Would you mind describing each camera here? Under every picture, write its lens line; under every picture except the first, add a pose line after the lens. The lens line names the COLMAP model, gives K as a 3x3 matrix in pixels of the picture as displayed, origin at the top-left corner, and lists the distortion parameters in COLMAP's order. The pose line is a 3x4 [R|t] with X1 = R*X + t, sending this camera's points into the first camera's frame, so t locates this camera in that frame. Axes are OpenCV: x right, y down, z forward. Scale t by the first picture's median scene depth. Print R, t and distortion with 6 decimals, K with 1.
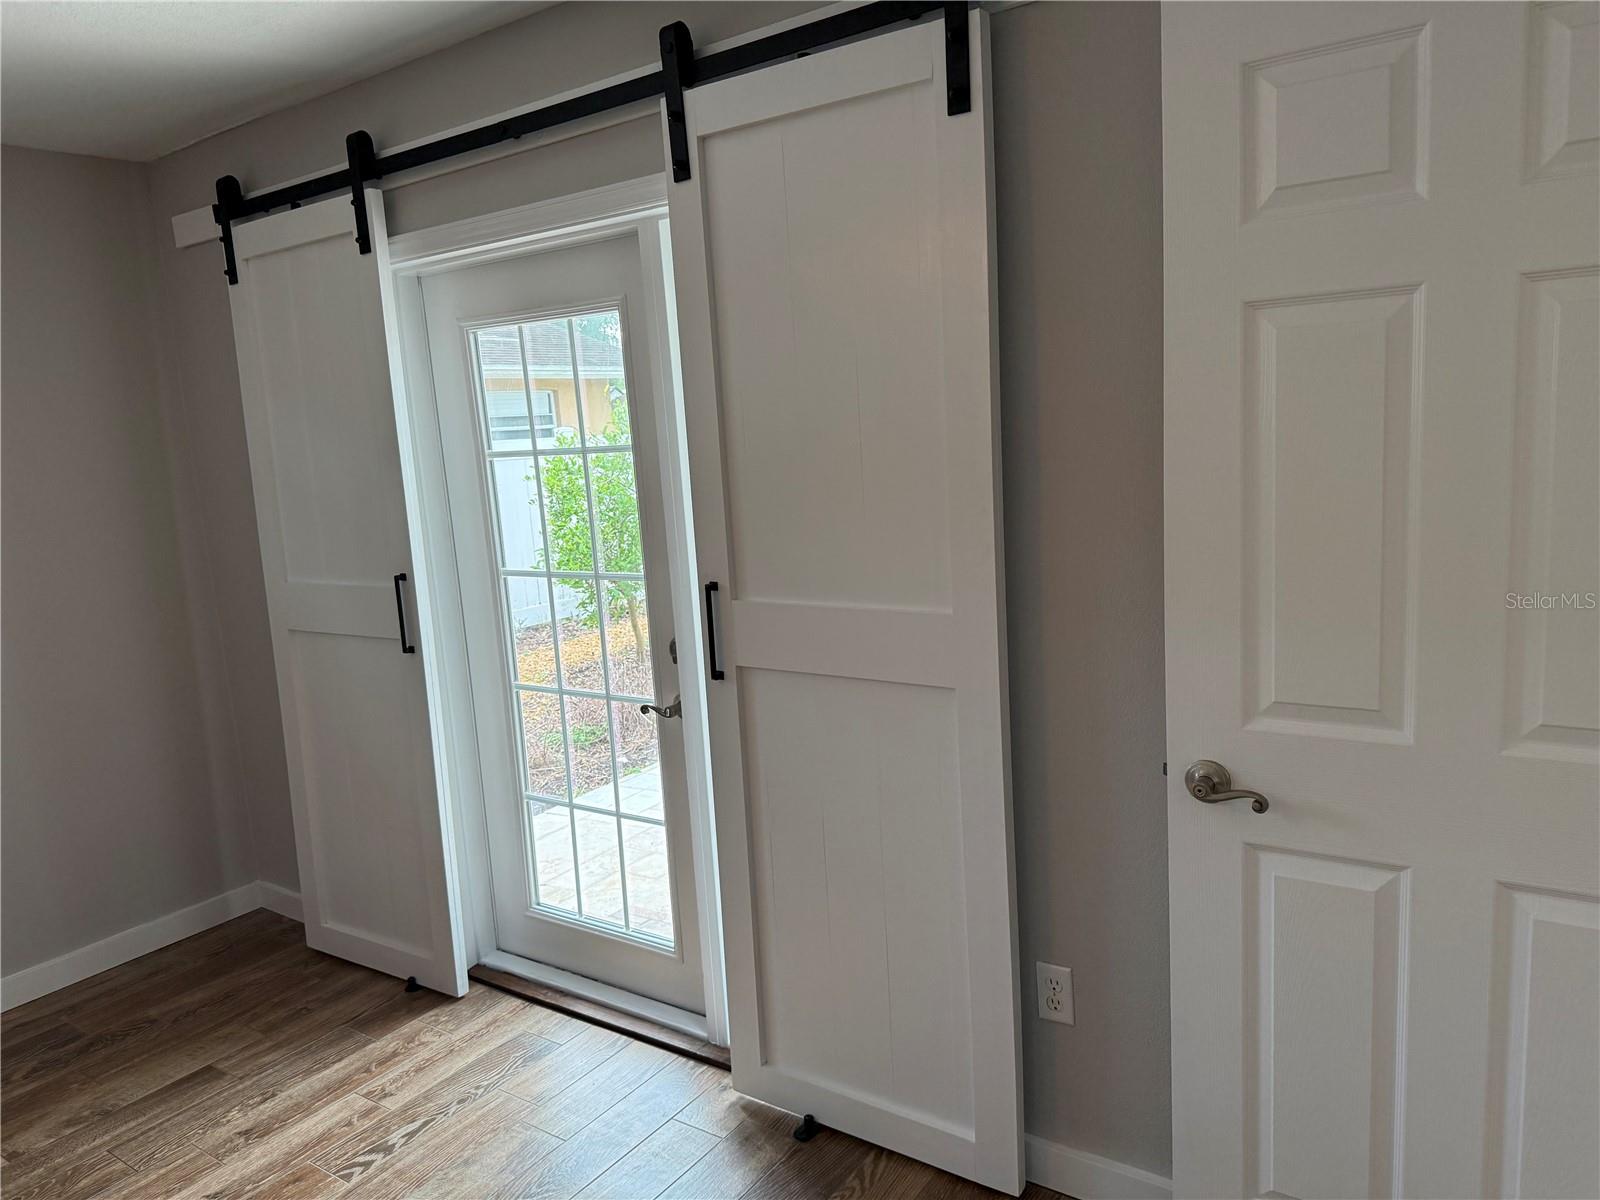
lens RADIAL K [[1124.4, 0, 796.4], [0, 1124.4, 605.8], [0, 0, 1]] dist [0.046706, -0.055867]
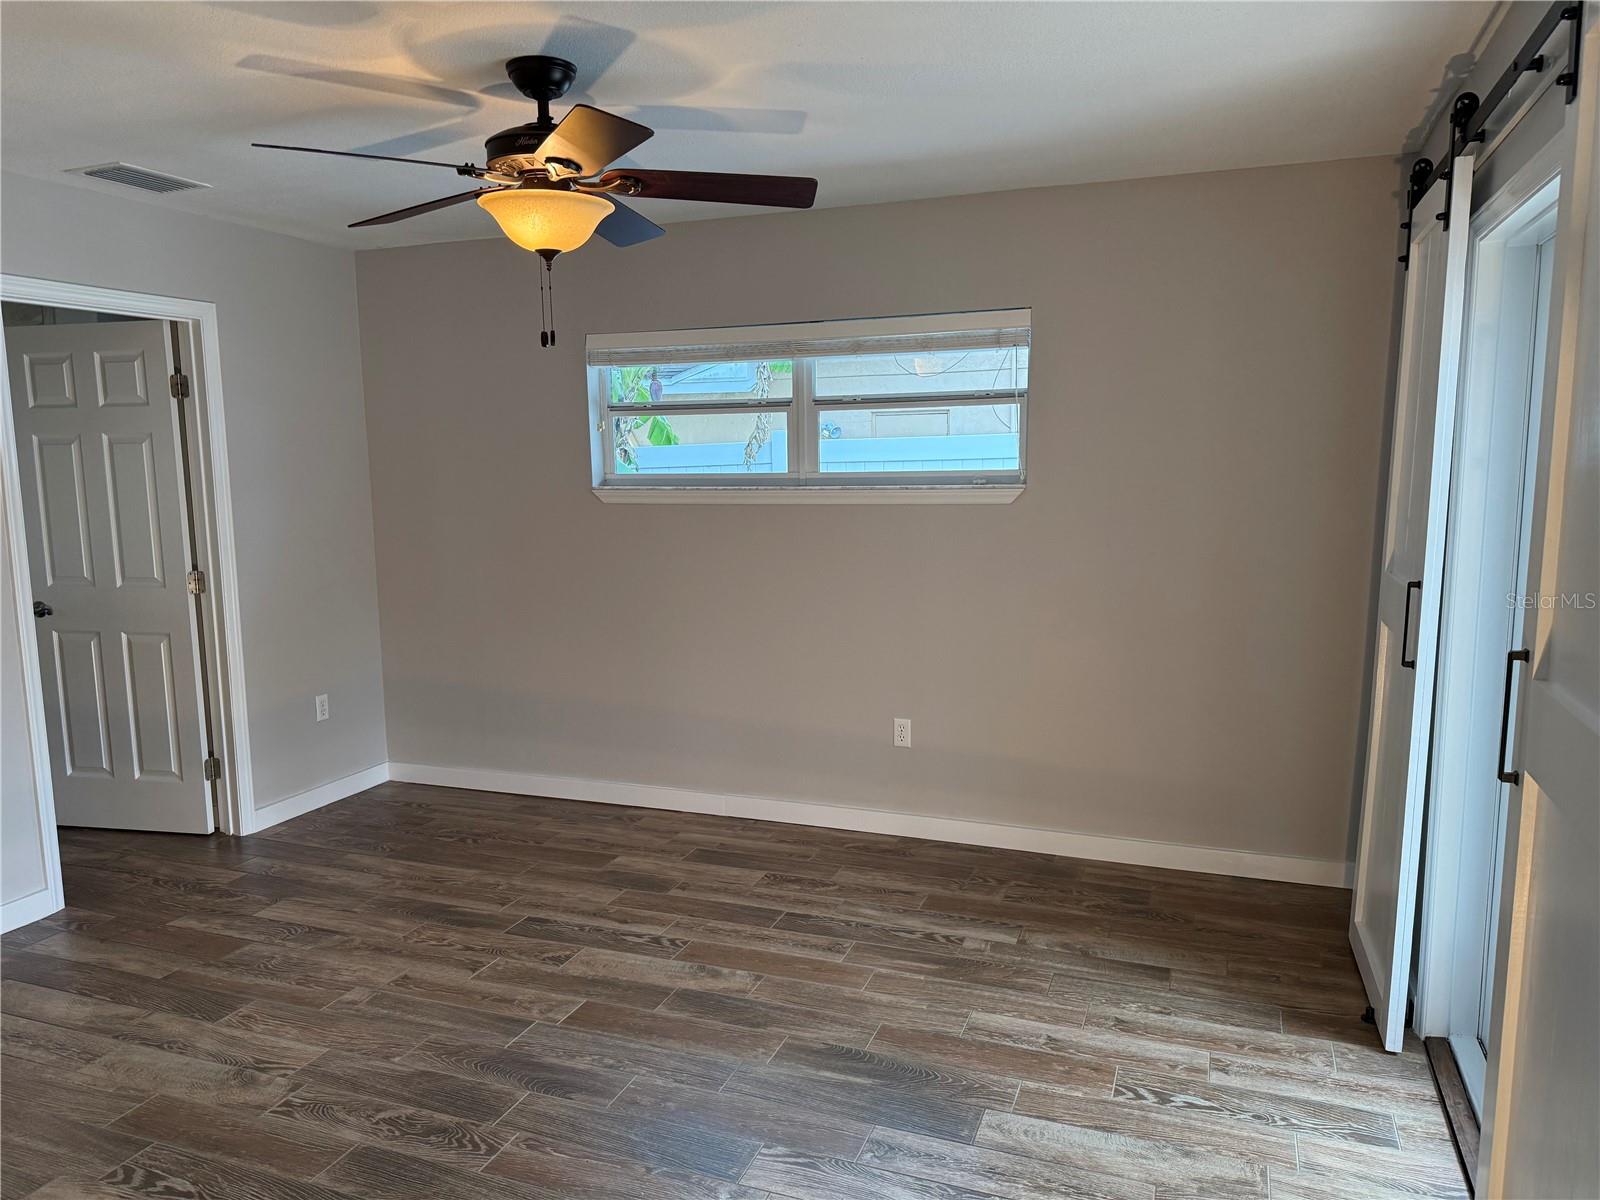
lens RADIAL K [[1124.4, 0, 805.3], [0, 1124.4, 603.4], [0, 0, 1]] dist [0.046706, -0.055867]
pose [[0.259714, 0.189414, -0.946927, 0.413678], [-0.165505, 0.974797, 0.149595, -0.068474], [0.951397, 0.117869, 0.284517, 0.284783]]
